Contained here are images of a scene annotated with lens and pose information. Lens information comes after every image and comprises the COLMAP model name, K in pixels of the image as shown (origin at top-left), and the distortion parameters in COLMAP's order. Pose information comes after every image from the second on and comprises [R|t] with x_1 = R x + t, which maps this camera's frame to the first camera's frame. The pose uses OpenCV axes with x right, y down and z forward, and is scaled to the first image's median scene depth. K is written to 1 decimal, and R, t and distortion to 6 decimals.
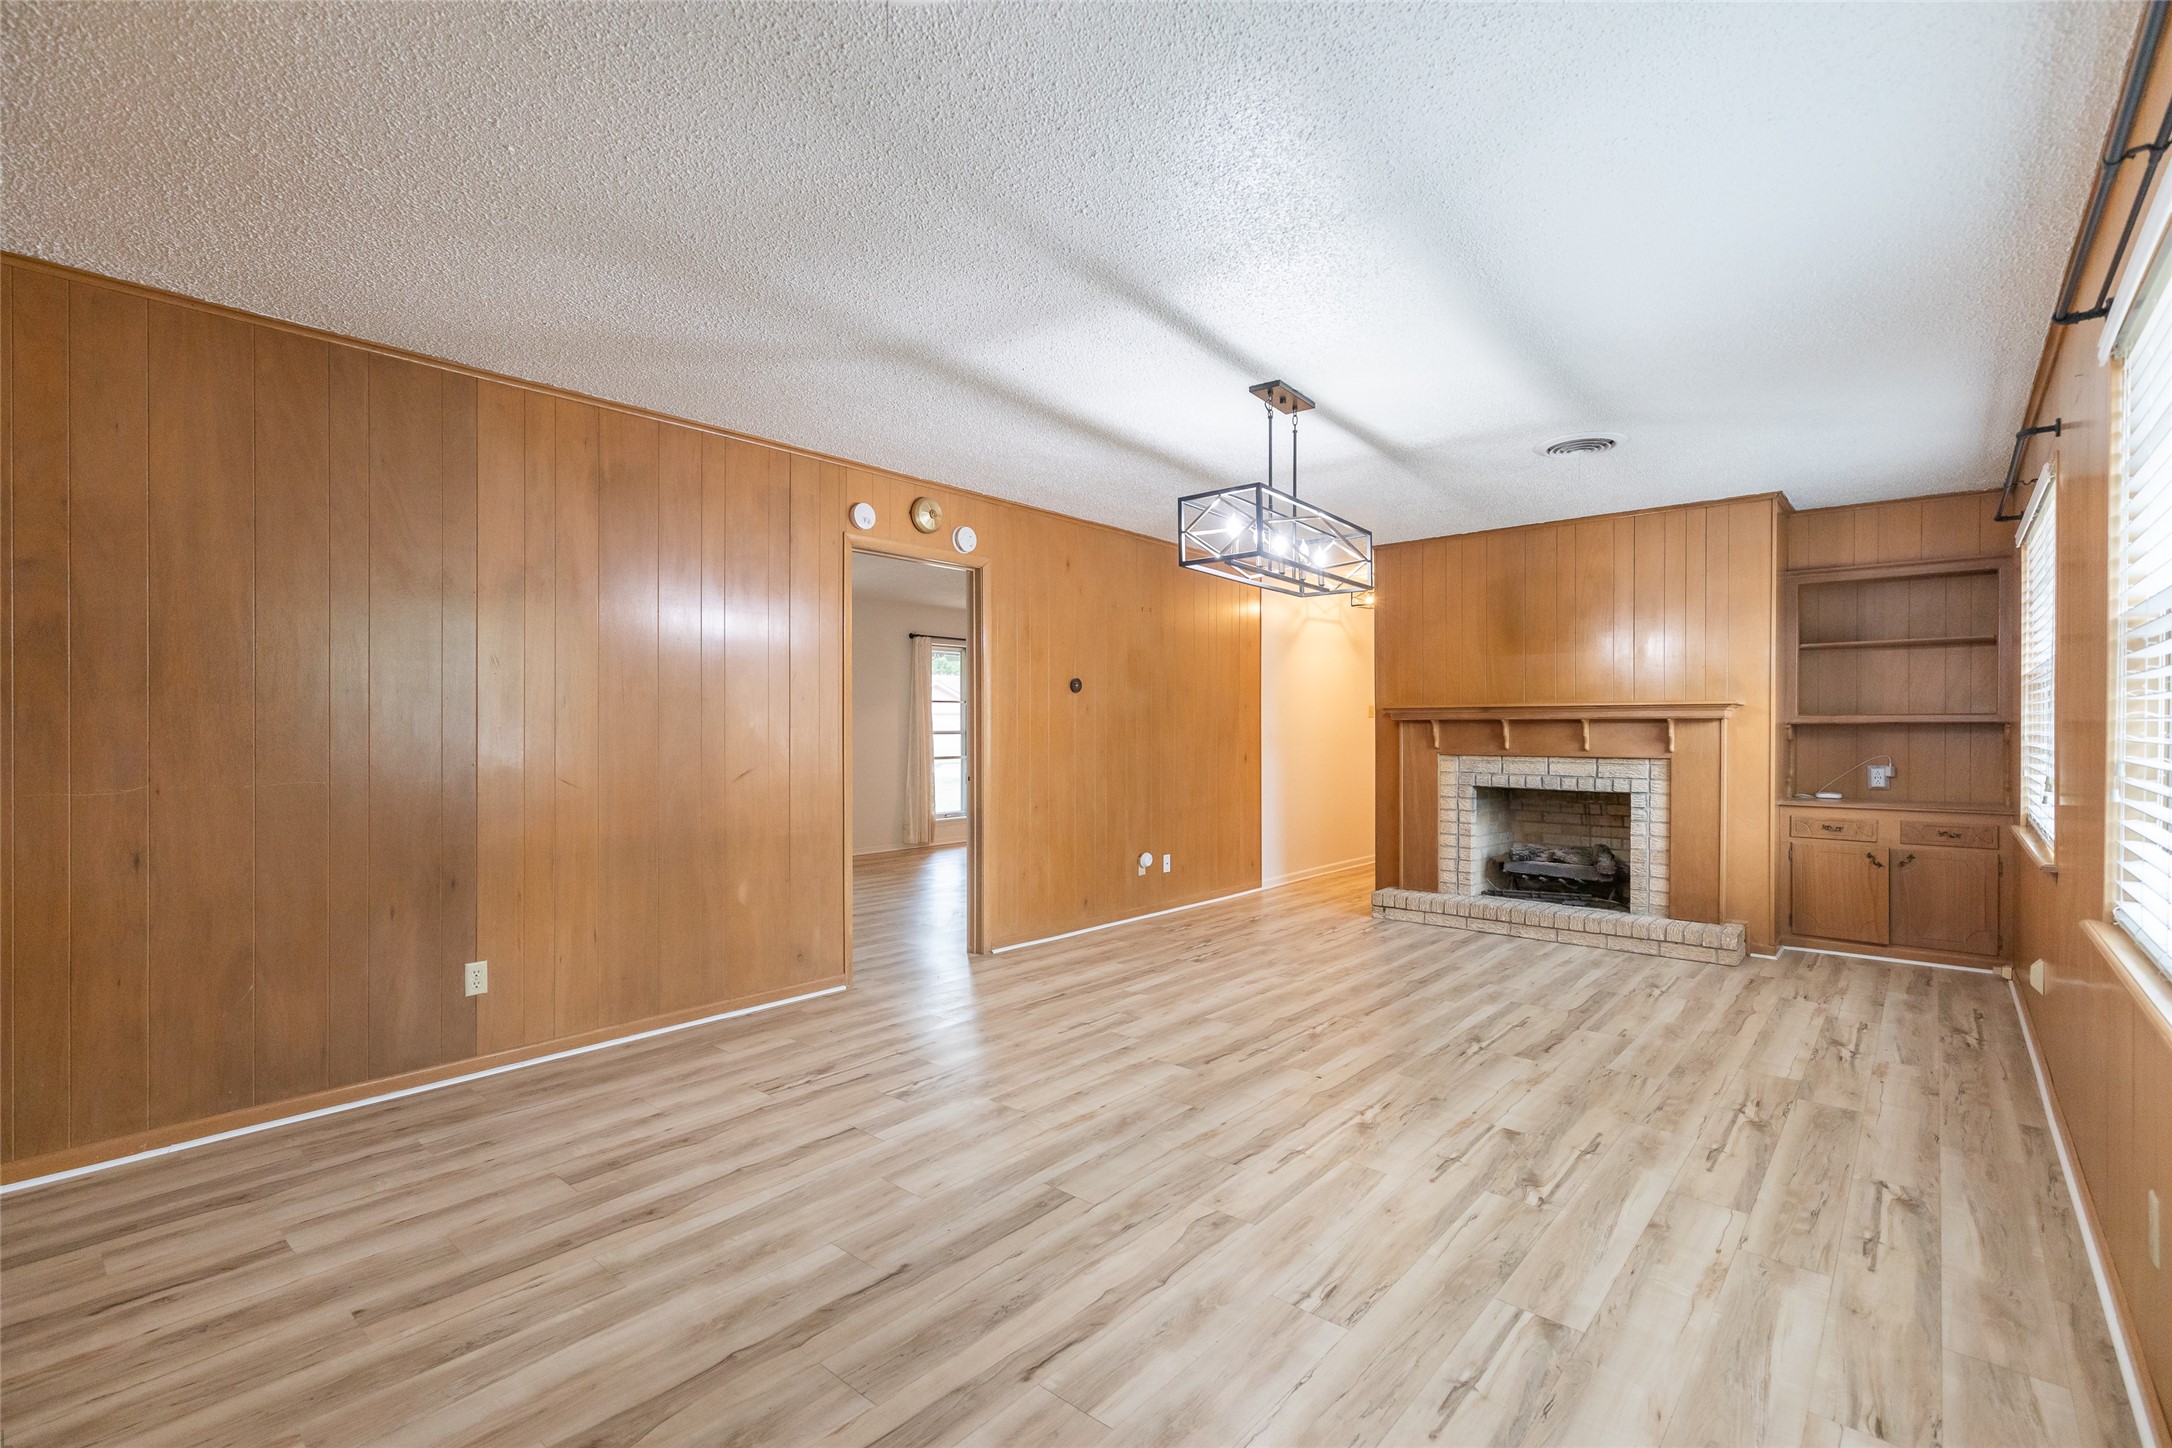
lens RADIAL K [[974.9, 0, 1077.5], [0, 974.9, 726.8], [0, 0, 1]] dist [0.008491, -0.000554]
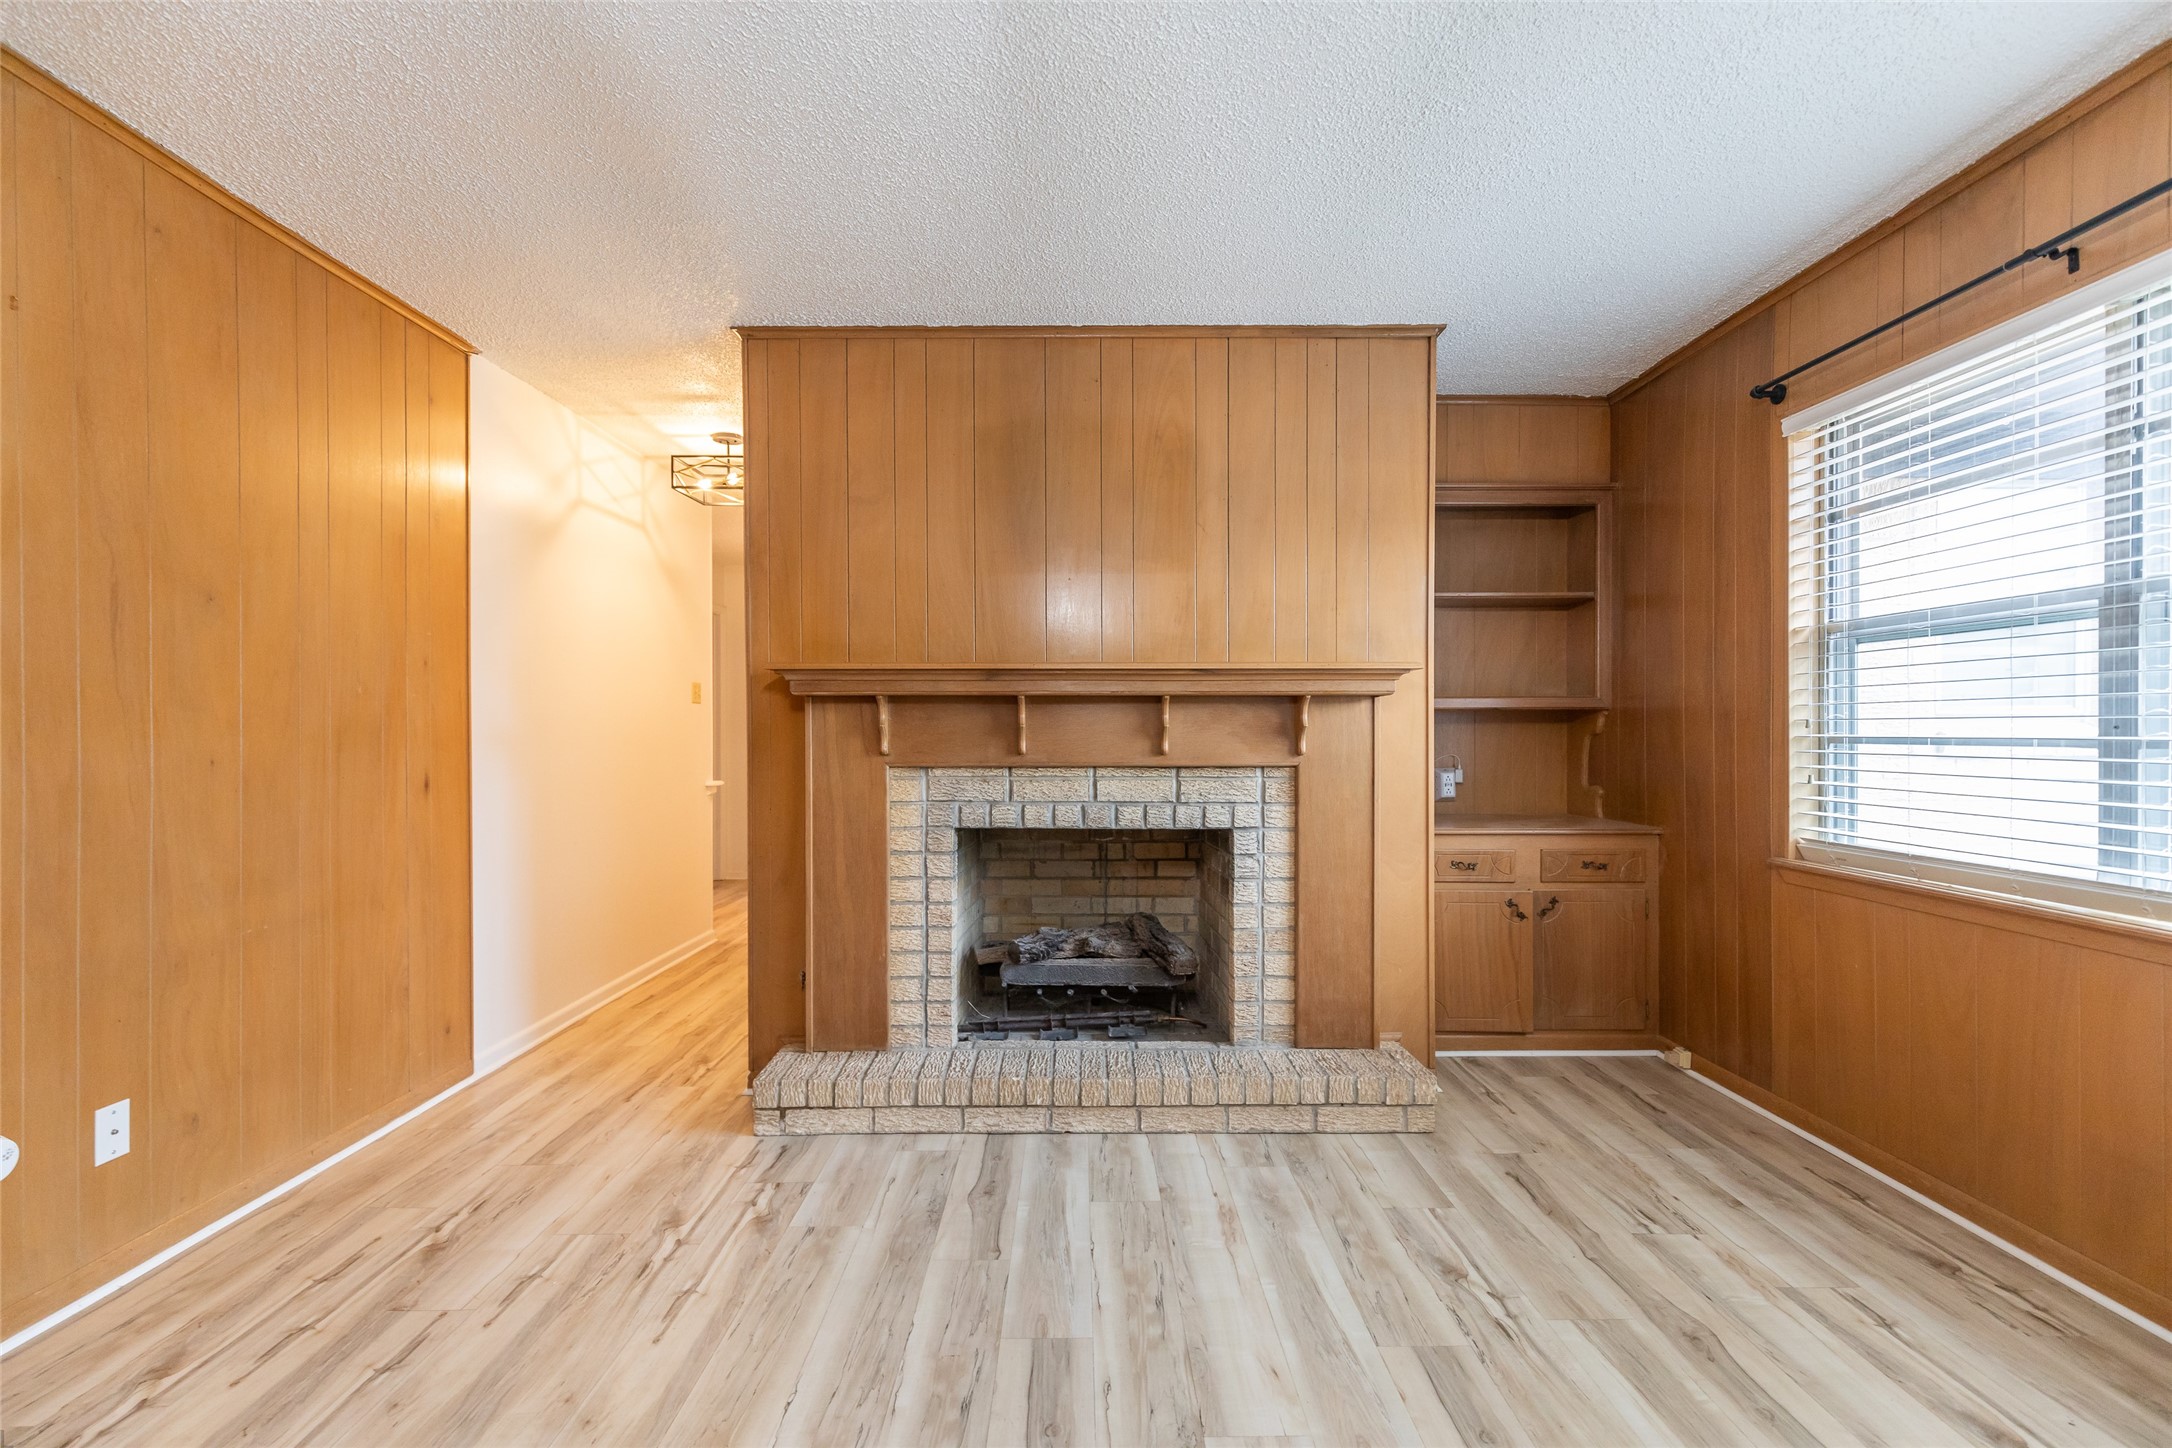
lens RADIAL K [[974.9, 0, 1083.7], [0, 974.9, 737.7], [0, 0, 1]] dist [0.008491, -0.000554]
pose [[0.746325, -0.005604, 0.665558, 0.125097], [0.000144, 0.999966, 0.008257, 0.010411], [-0.665581, -0.006066, 0.746301, 0.602231]]
